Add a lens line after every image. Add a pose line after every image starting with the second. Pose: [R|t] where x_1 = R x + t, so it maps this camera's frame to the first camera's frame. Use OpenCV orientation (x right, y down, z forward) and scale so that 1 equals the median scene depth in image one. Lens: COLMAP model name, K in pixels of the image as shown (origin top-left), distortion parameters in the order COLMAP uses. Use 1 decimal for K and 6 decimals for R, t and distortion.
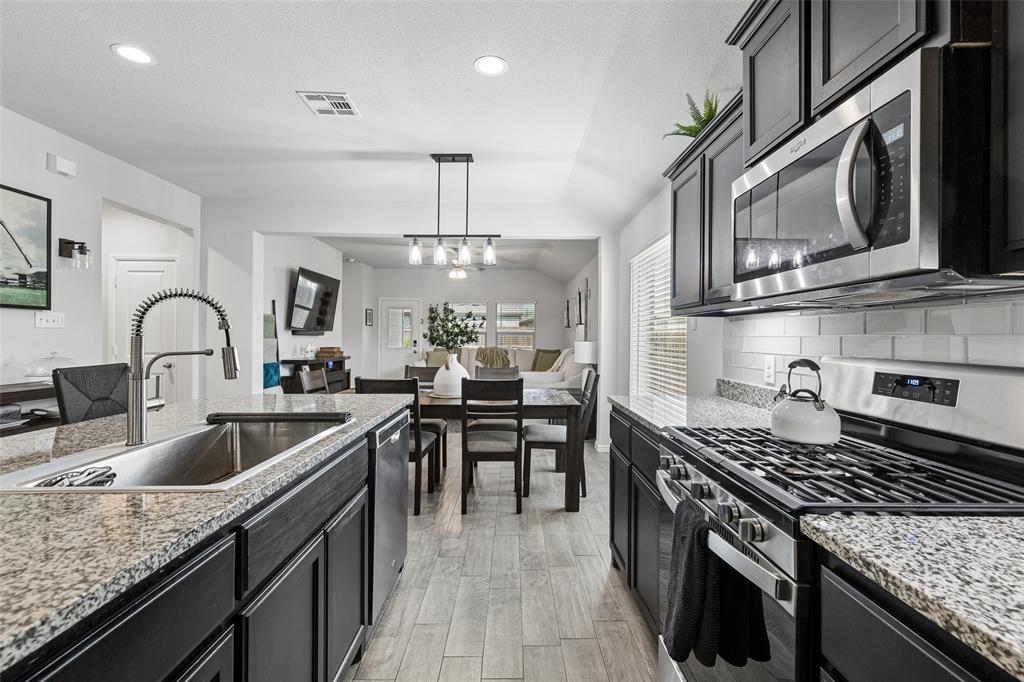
lens RADIAL K [[462.6, 0, 515.6], [0, 462.6, 340.8], [0, 0, 1]] dist [0.000984, 0.000051]
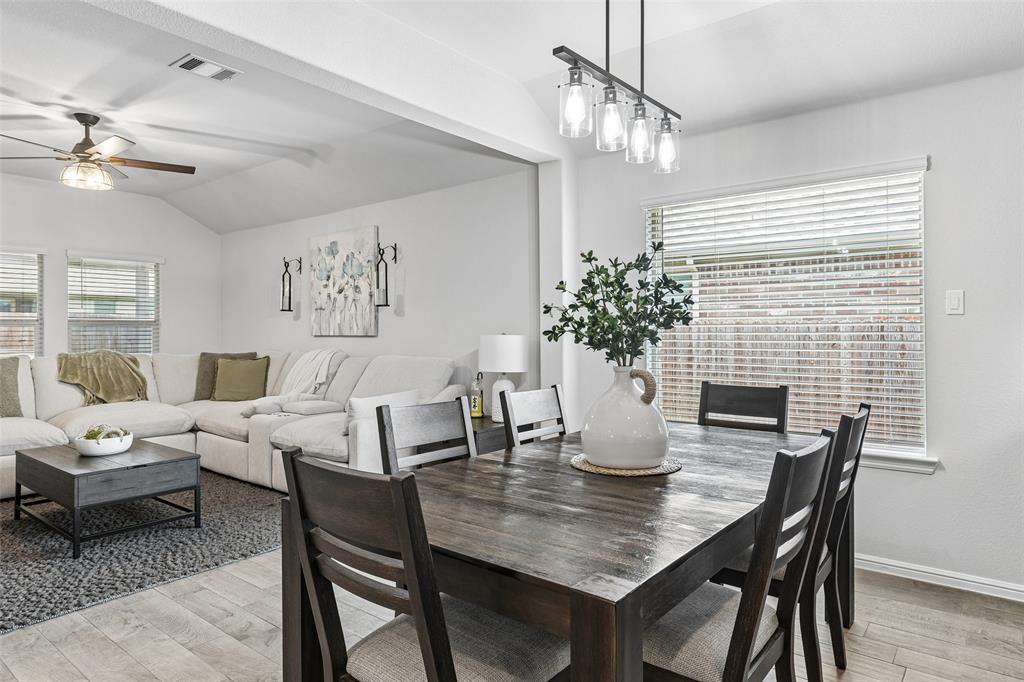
lens RADIAL K [[620.5, 0, 527.3], [0, 620.5, 328.3], [0, 0, 1]] dist [-0.001645, -0.001600]
pose [[0.623288, -0.005159, 0.781975, -0.641644], [0.012868, 0.999911, -0.003659, -0.005257], [-0.781887, 0.012343, 0.623298, 0.717610]]
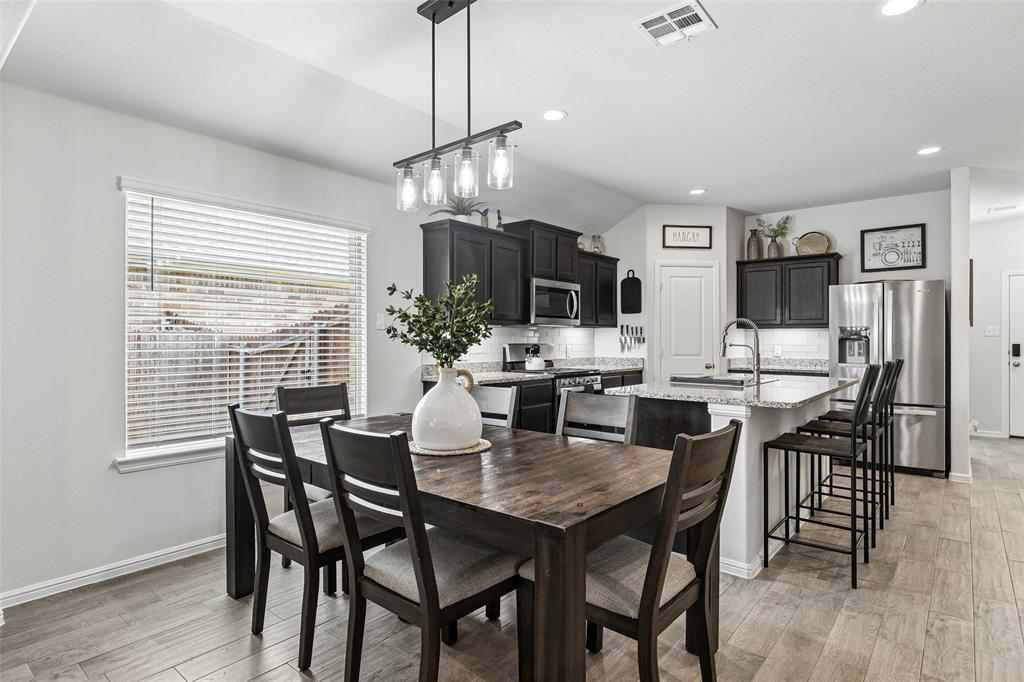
lens RADIAL K [[547.8, 0, 518.0], [0, 547.8, 337.5], [0, 0, 1]] dist [-0.000641, 0.000338]
pose [[-0.767425, -0.004461, 0.641123, -0.602401], [-0.001089, 0.999983, 0.005655, -0.009409], [-0.641138, 0.003642, -0.767417, 1.455221]]
